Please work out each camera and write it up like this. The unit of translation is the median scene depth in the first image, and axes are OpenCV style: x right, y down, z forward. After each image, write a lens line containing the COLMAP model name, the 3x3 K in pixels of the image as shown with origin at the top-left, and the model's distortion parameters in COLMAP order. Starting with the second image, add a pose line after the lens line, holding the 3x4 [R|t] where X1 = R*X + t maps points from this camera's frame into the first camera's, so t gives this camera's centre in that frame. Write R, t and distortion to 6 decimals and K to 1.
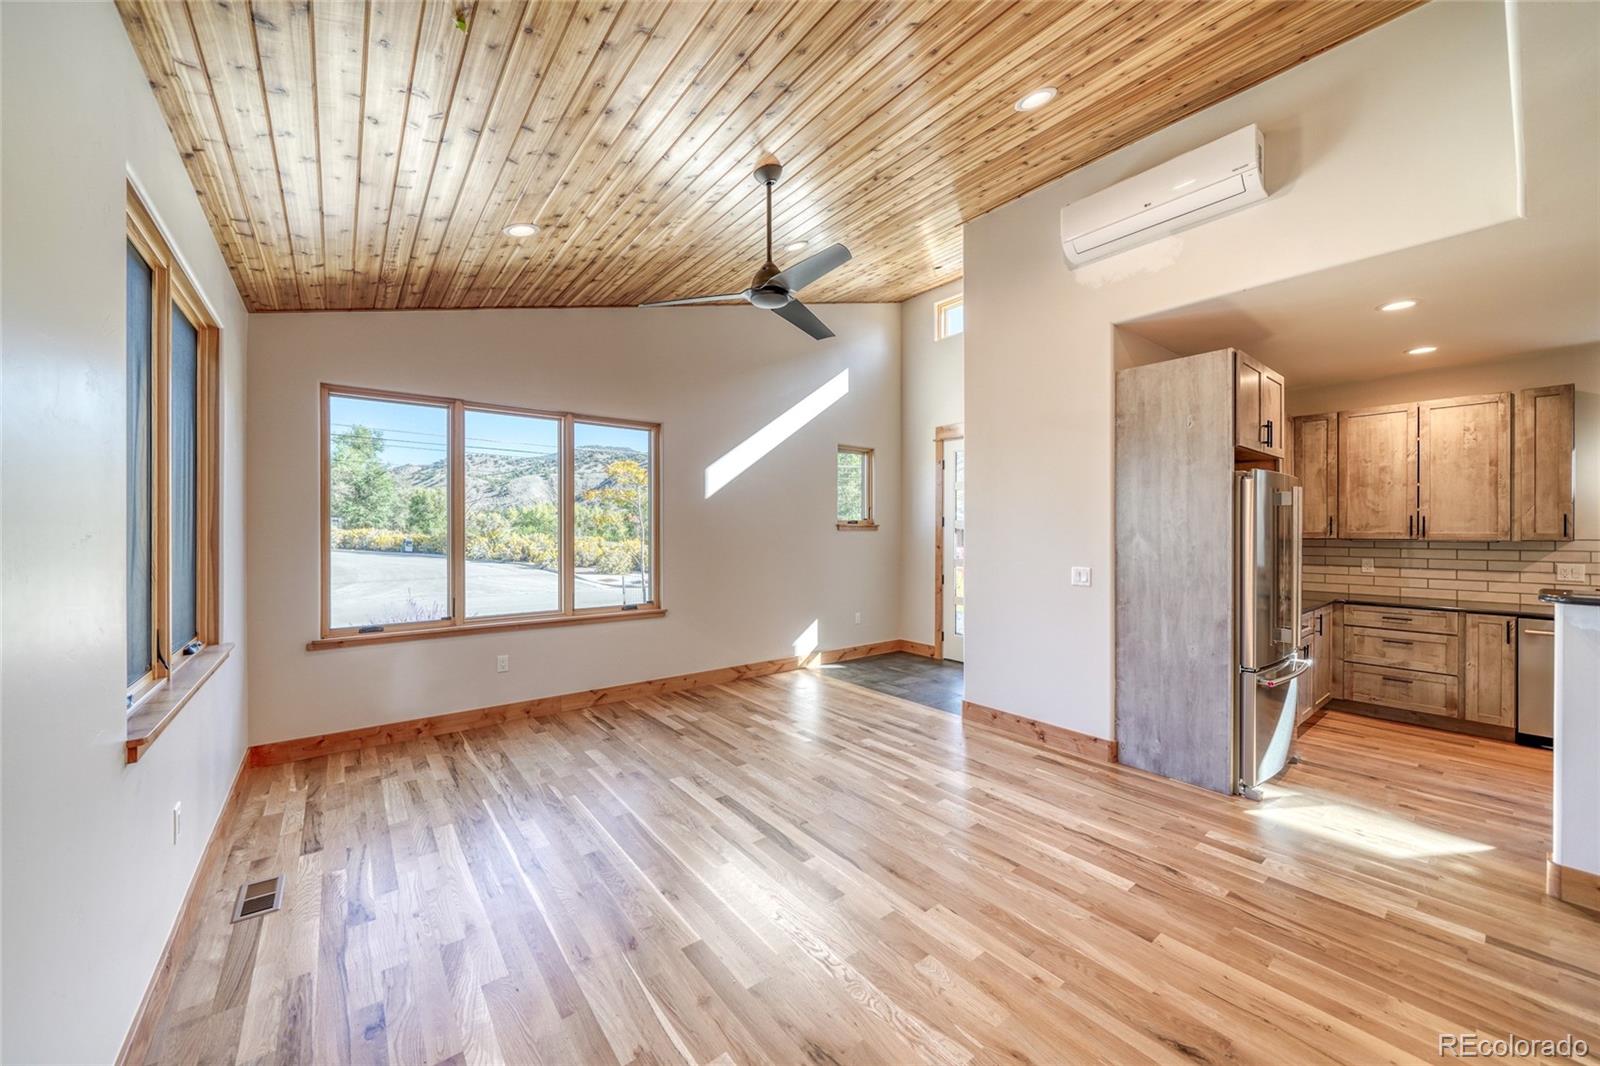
lens RADIAL K [[586.0, 0, 806.0], [0, 586.0, 532.4], [0, 0, 1]] dist [-0.005168, 0.000664]
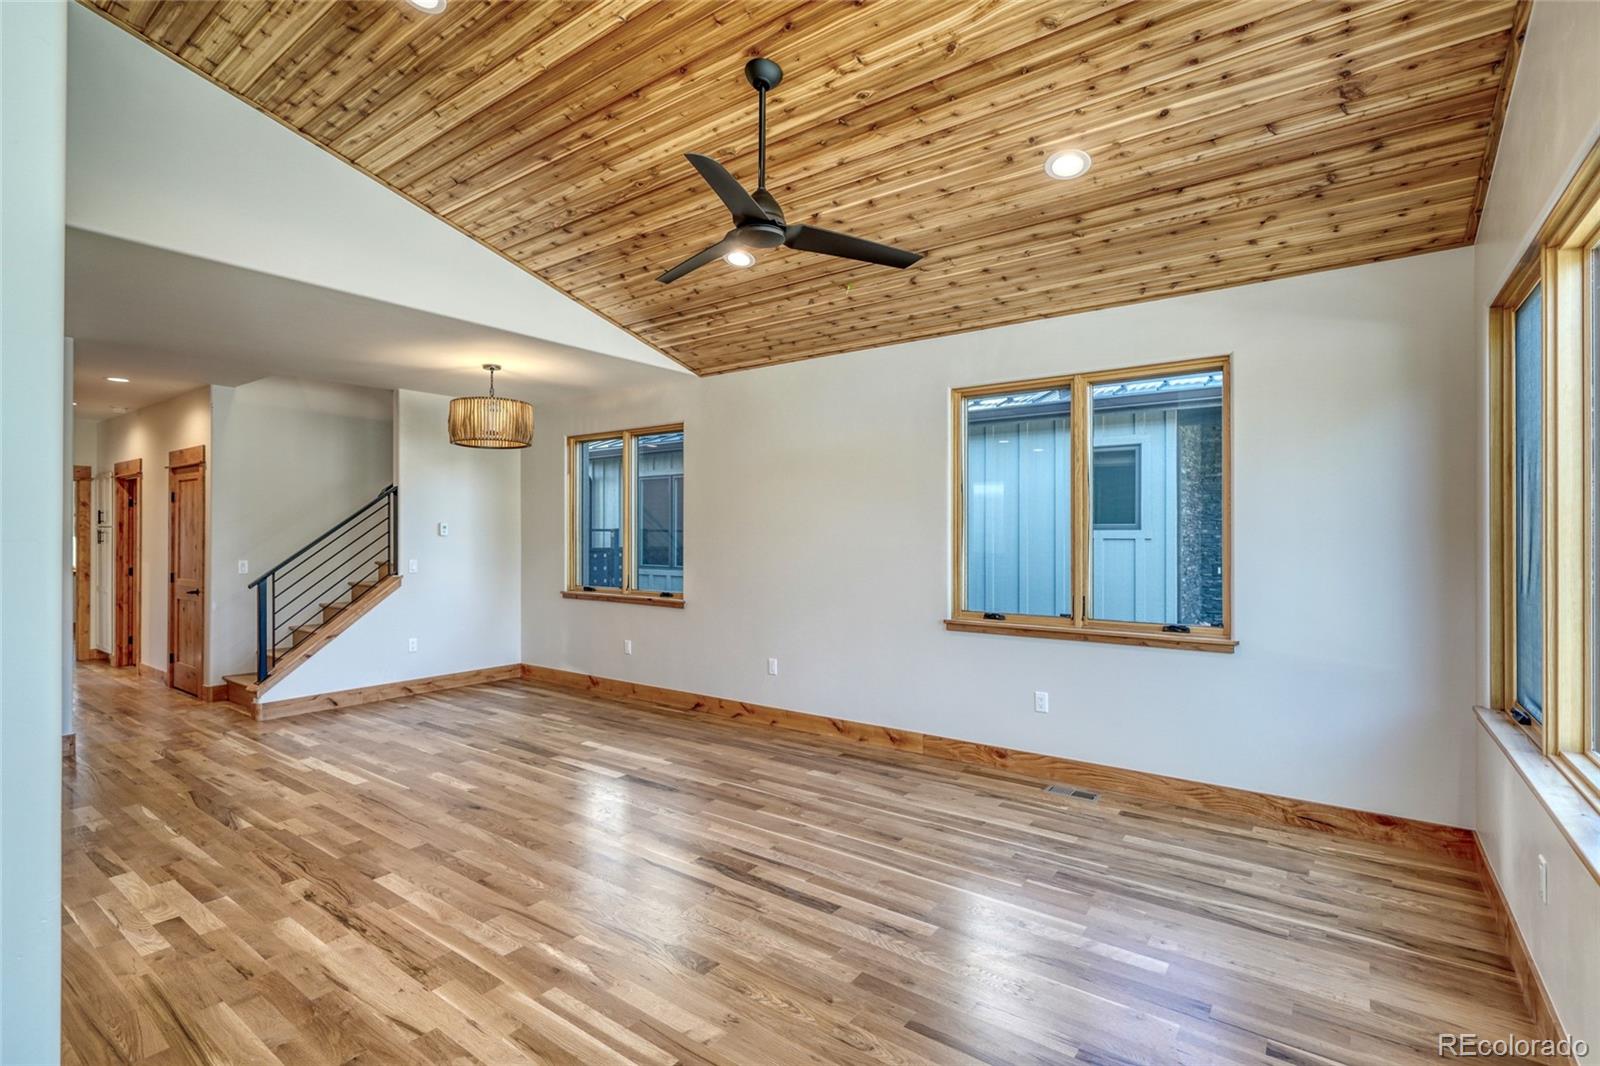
lens RADIAL K [[750.1, 0, 800.2], [0, 750.1, 534.1], [0, 0, 1]] dist [0.002198, -0.000216]
pose [[-0.965759, -0.002398, -0.259431, 0.101600], [-0.003731, 0.999982, 0.004644, -0.009931], [0.259415, 0.005453, -0.965751, 1.389265]]
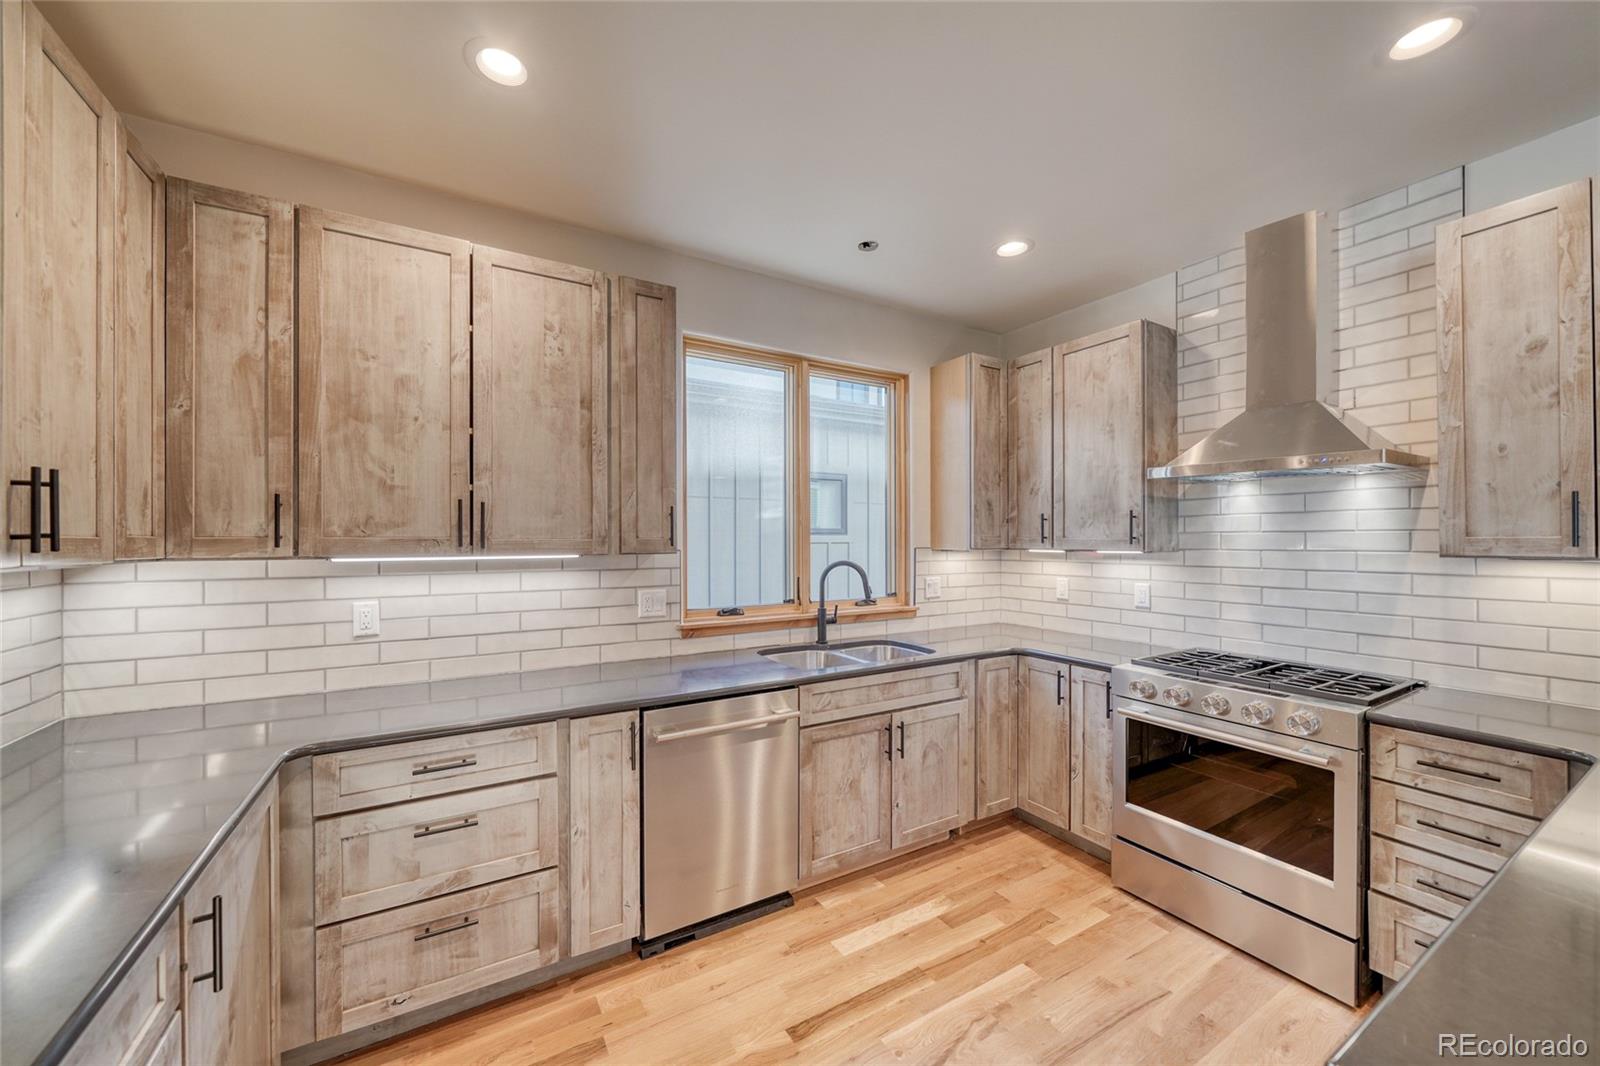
lens RADIAL K [[586.0, 0, 772.0], [0, 586.0, 539.2], [0, 0, 1]] dist [-0.005168, 0.000664]
pose [[0.162800, -0.000184, 0.986659, 0.688233], [0.005430, 0.999985, -0.000710, 0.001834], [-0.986644, 0.005473, 0.162799, 0.743544]]
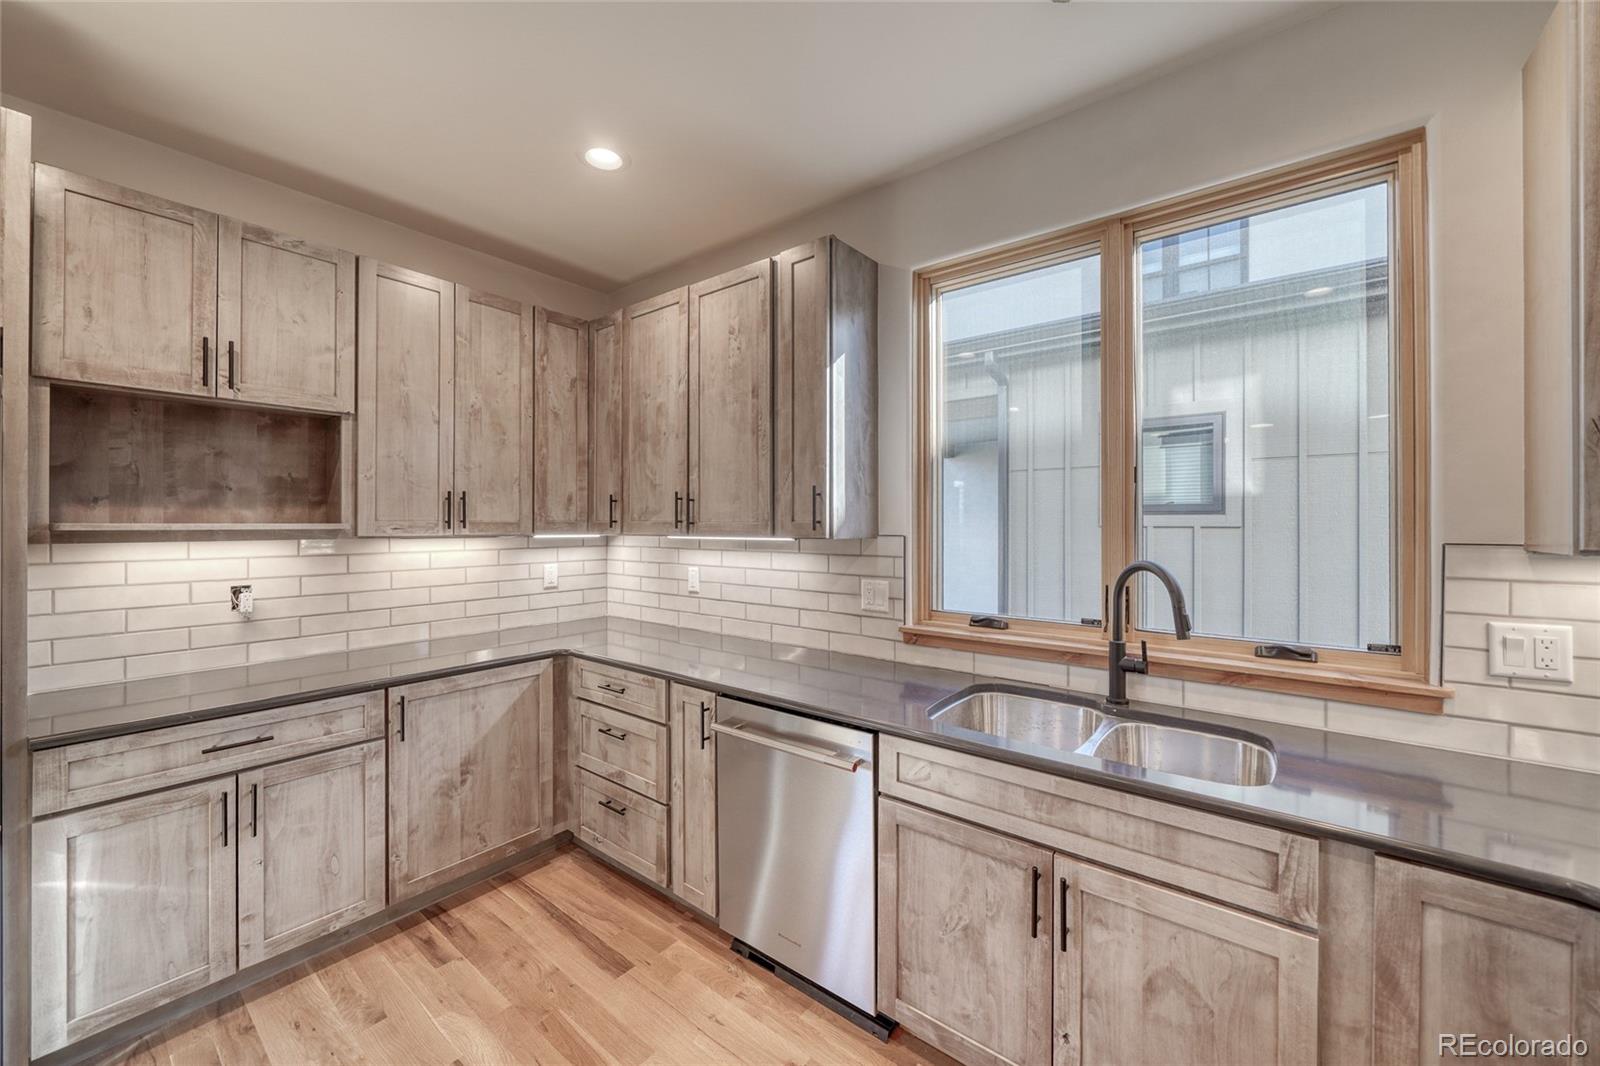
lens RADIAL K [[586.0, 0, 803.8], [0, 586.0, 526.8], [0, 0, 1]] dist [-0.005168, 0.000664]
pose [[0.969652, -0.000820, 0.244490, 1.074180], [0.000993, 0.999999, -0.000583, 0.004617], [-0.244489, 0.000808, 0.969652, 0.462998]]
